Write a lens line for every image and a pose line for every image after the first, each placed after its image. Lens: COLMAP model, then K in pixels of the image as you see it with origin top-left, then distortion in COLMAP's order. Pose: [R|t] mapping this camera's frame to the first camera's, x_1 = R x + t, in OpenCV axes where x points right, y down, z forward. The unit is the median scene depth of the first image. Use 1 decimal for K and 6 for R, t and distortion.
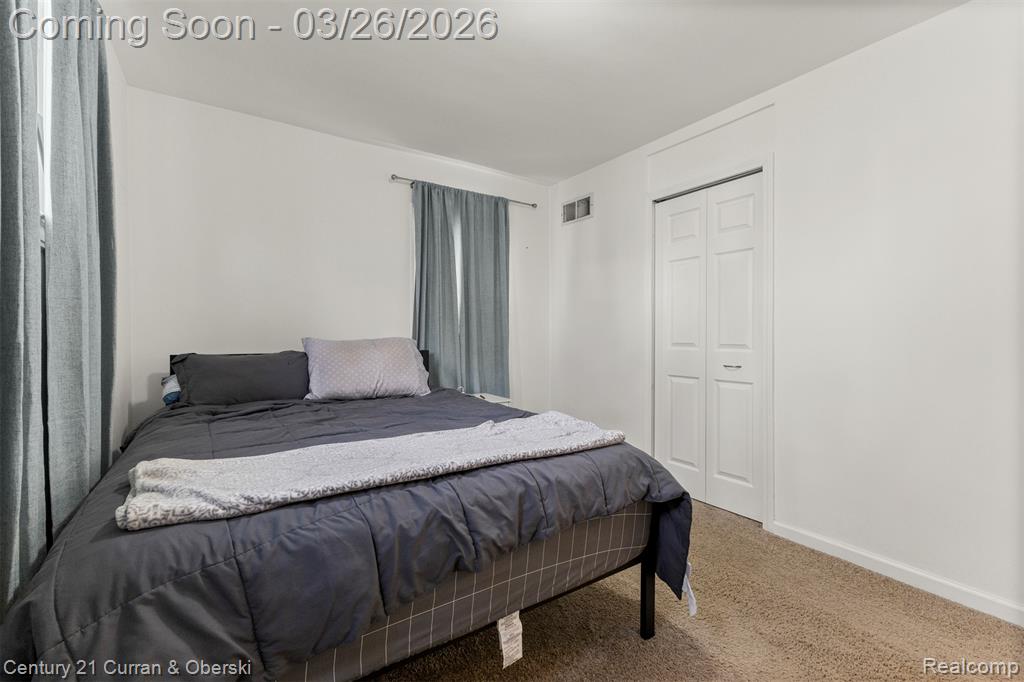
lens RADIAL K [[443.8, 0, 515.0], [0, 443.8, 336.3], [0, 0, 1]] dist [-0.001024, 0.000075]
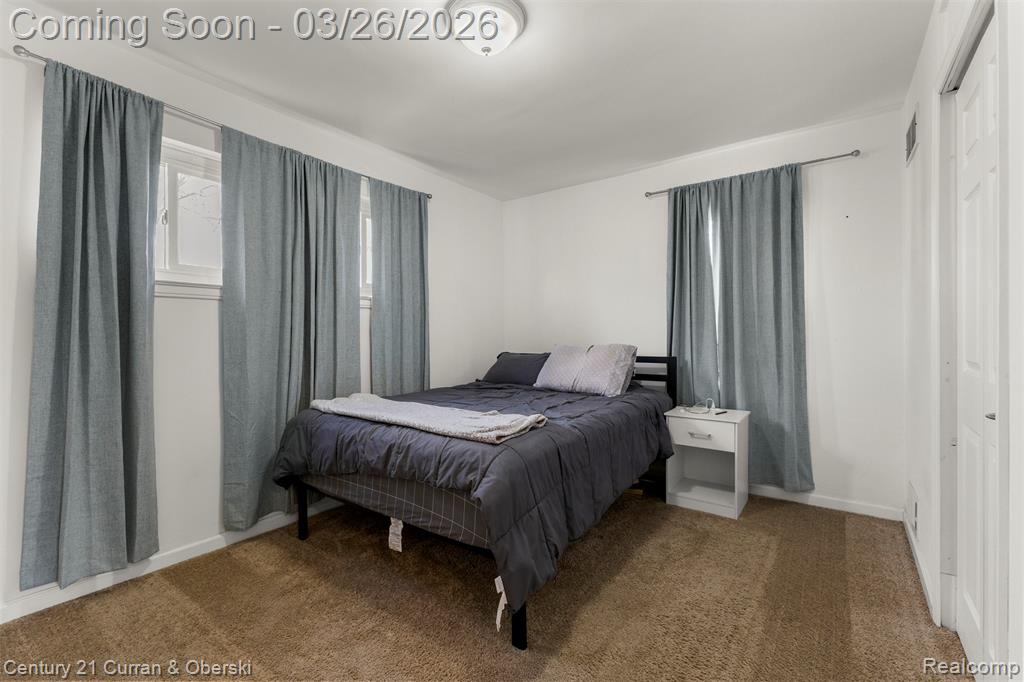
lens RADIAL K [[443.8, 0, 515.1], [0, 443.8, 341.8], [0, 0, 1]] dist [-0.001024, 0.000075]
pose [[0.334736, 0.003150, -0.942307, 0.629562], [-0.002501, 0.999994, 0.002454, -0.004731], [0.942309, 0.001536, 0.334742, 0.336849]]
